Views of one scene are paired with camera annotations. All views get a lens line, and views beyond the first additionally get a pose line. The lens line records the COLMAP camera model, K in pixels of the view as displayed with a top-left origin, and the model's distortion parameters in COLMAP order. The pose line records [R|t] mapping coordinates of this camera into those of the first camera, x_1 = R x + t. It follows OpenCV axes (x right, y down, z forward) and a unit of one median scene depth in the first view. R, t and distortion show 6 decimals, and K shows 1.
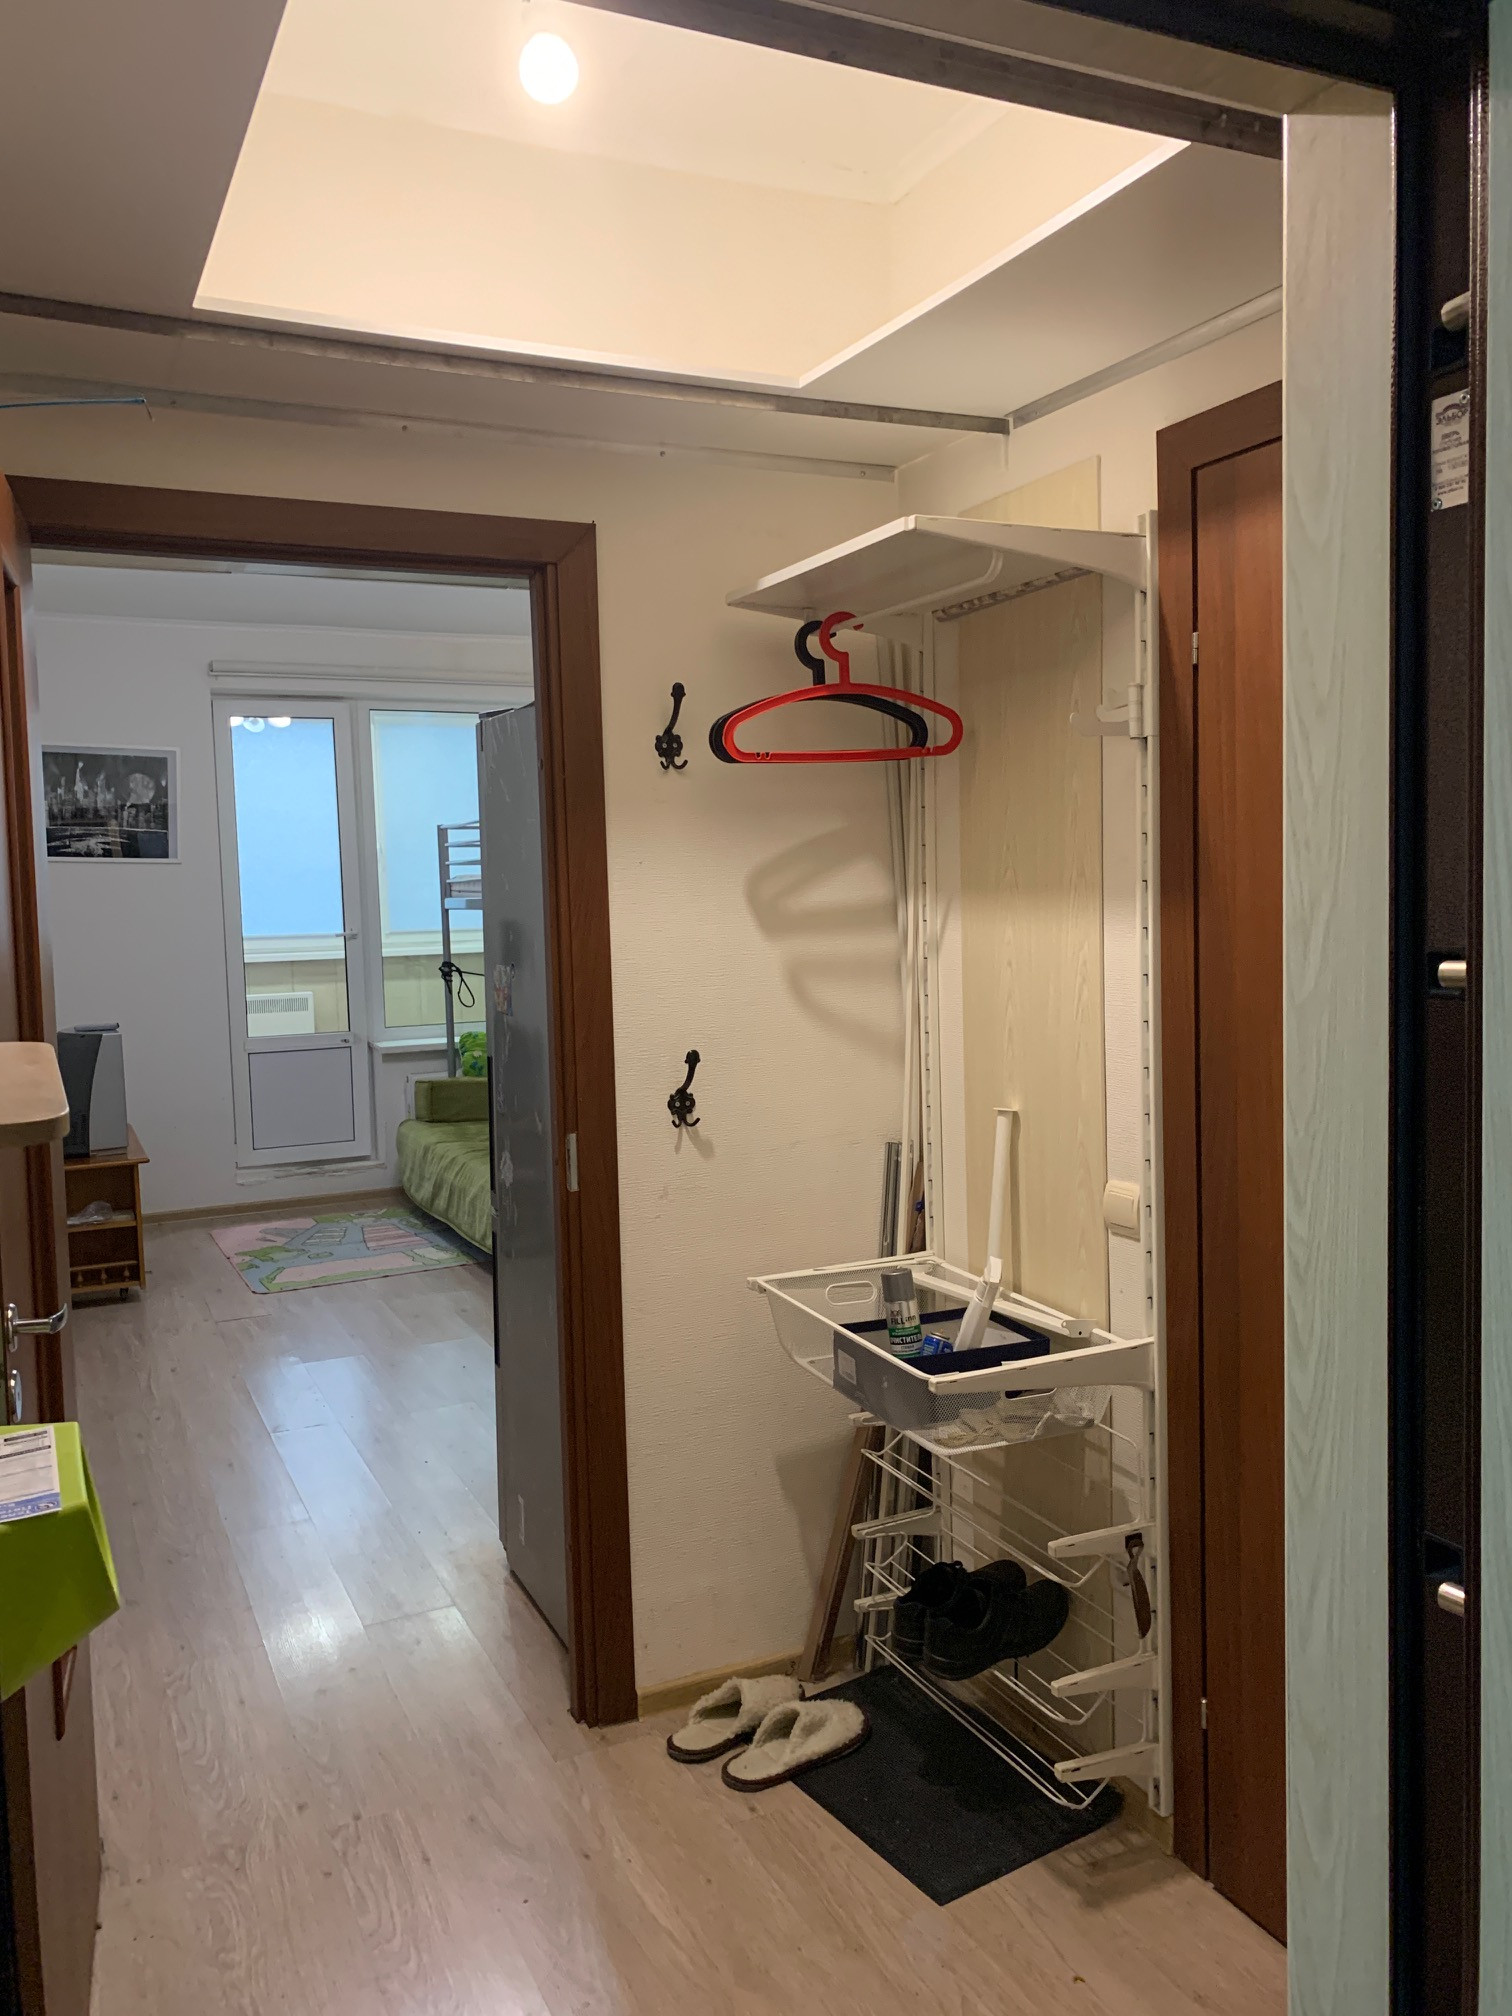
lens RADIAL K [[1558.6, 0, 755.3], [0, 1558.6, 996.1], [0, 0, 1]] dist [0.038136, -0.017164]
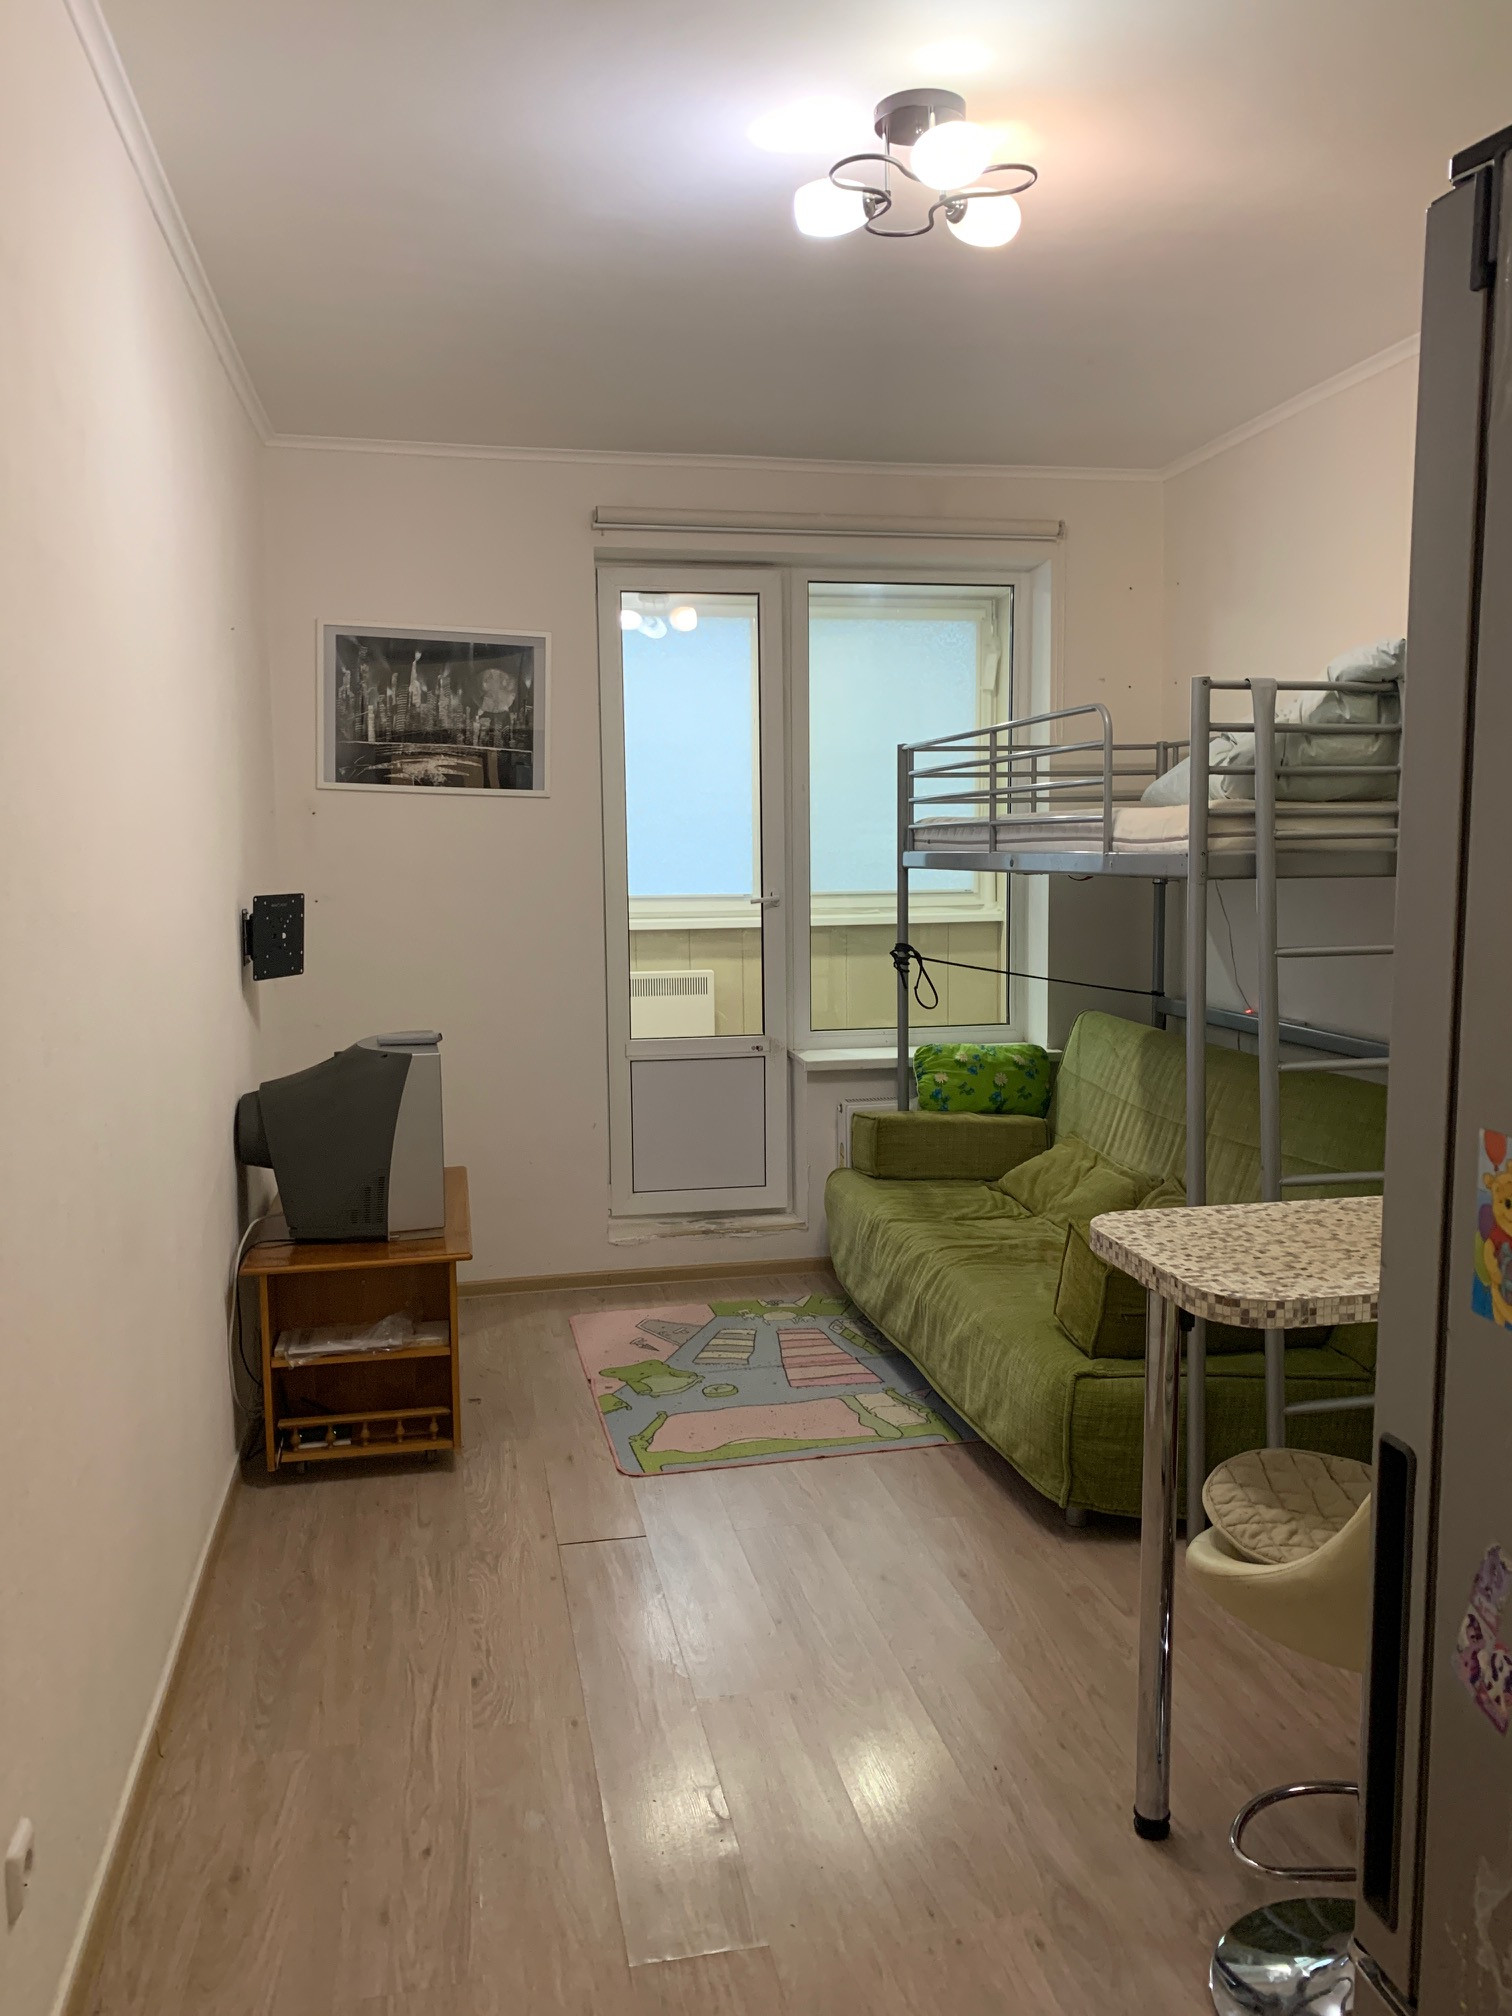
lens RADIAL K [[1558.6, 0, 759.3], [0, 1558.6, 1008.0], [0, 0, 1]] dist [0.038136, -0.017164]
pose [[0.970969, 0.043368, -0.235240, -0.099120], [-0.033956, 0.998458, 0.043919, -0.022439], [0.236782, -0.034657, 0.970945, 0.322298]]
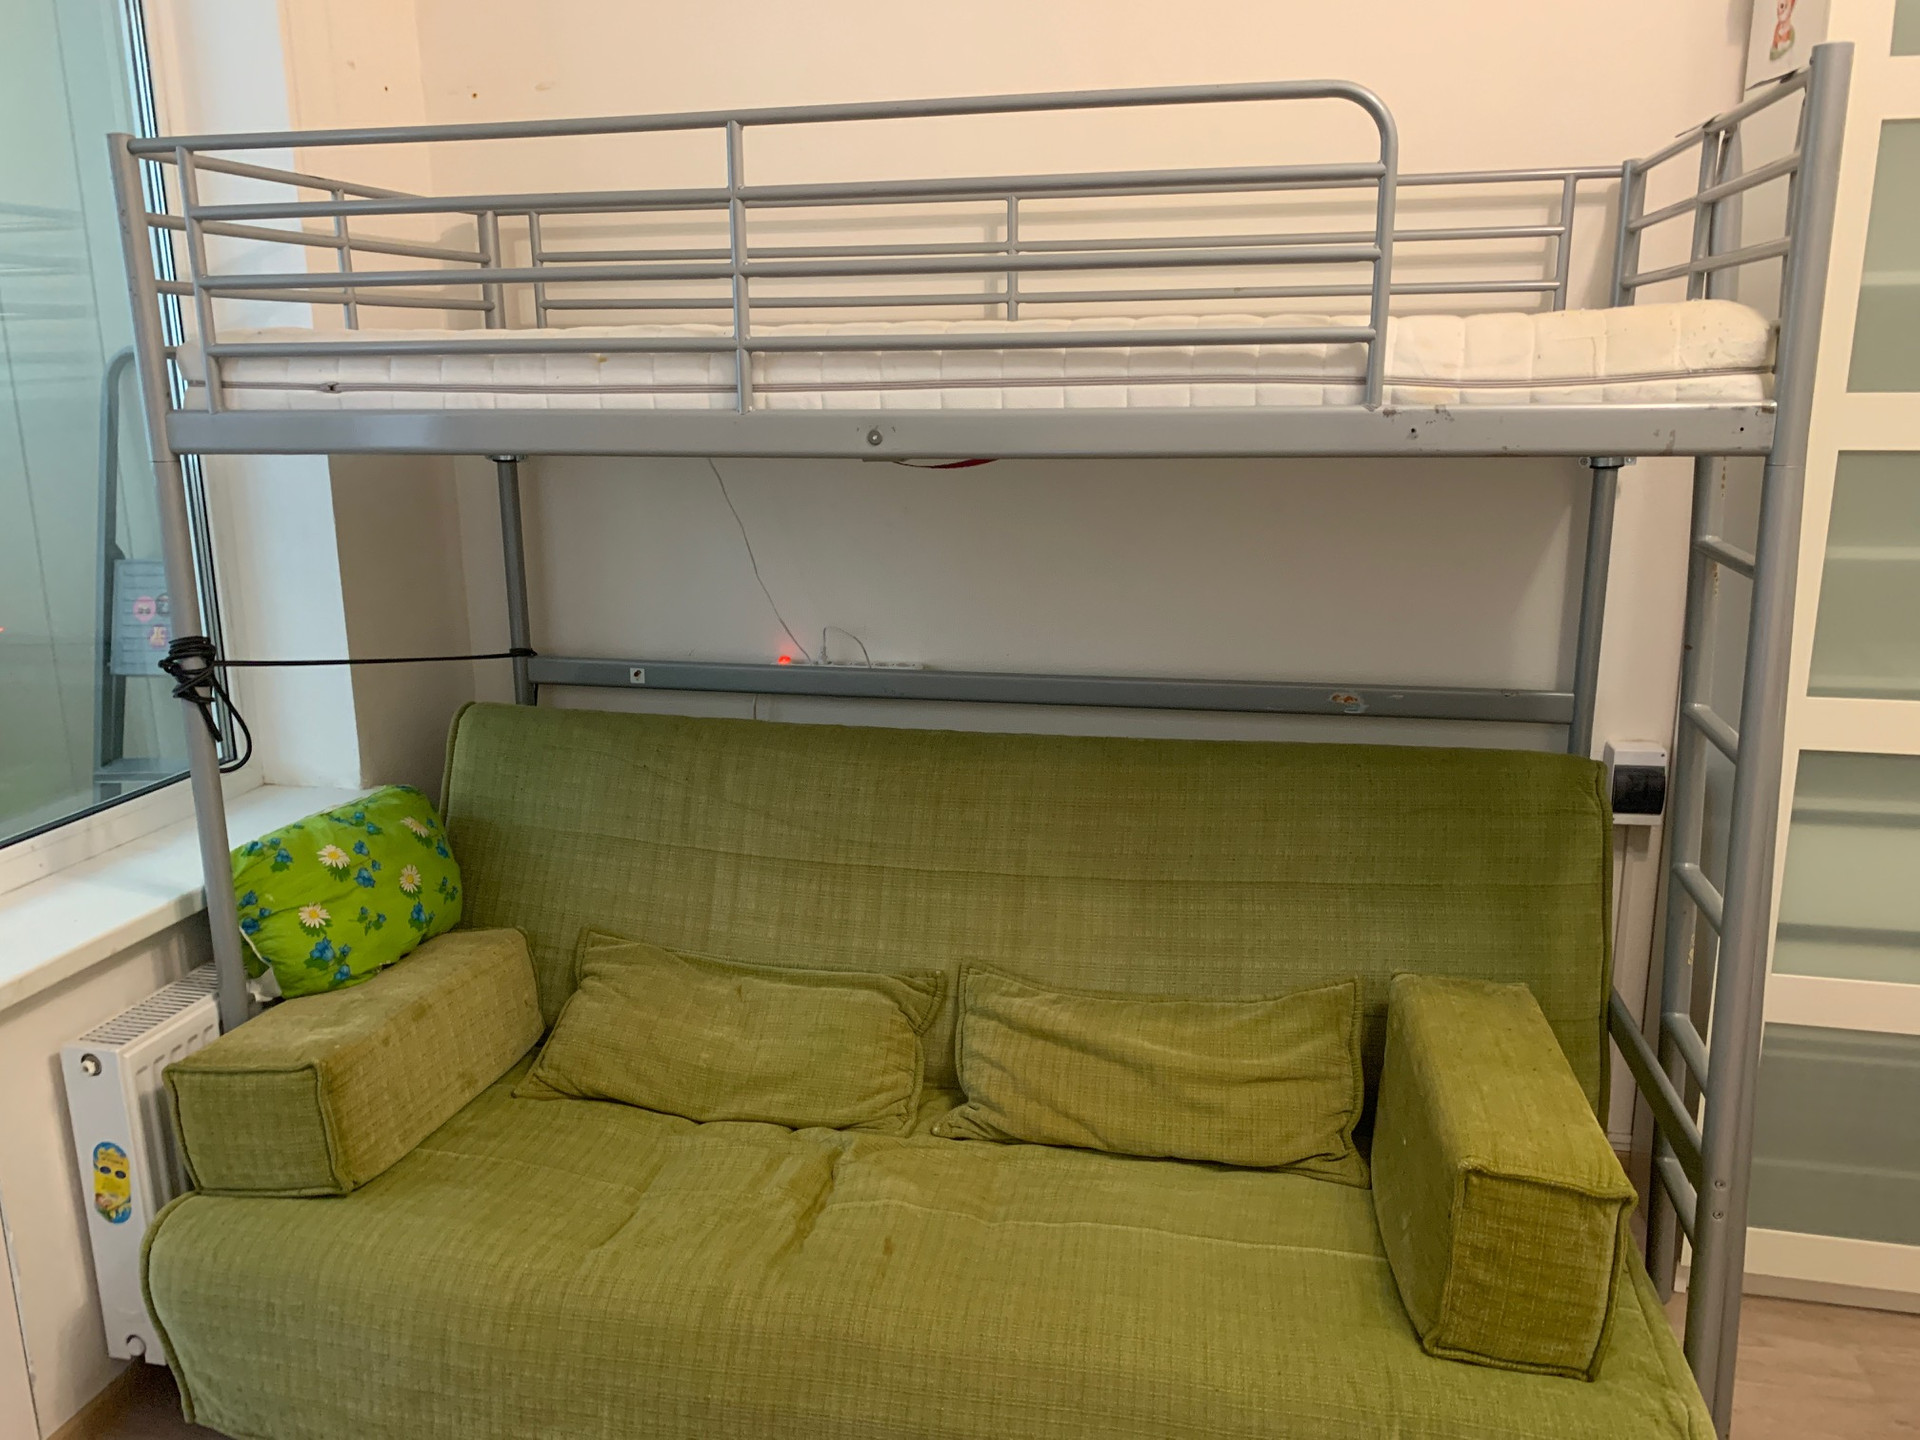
lens RADIAL K [[1484.4, 0, 957.0], [0, 1484.4, 716.7], [0, 0, 1]] dist [0.038136, -0.017164]
pose [[0.614791, -0.170489, 0.770042, -0.339477], [0.056980, 0.983406, 0.172236, -0.050165], [-0.786629, -0.062012, 0.614304, 0.740357]]
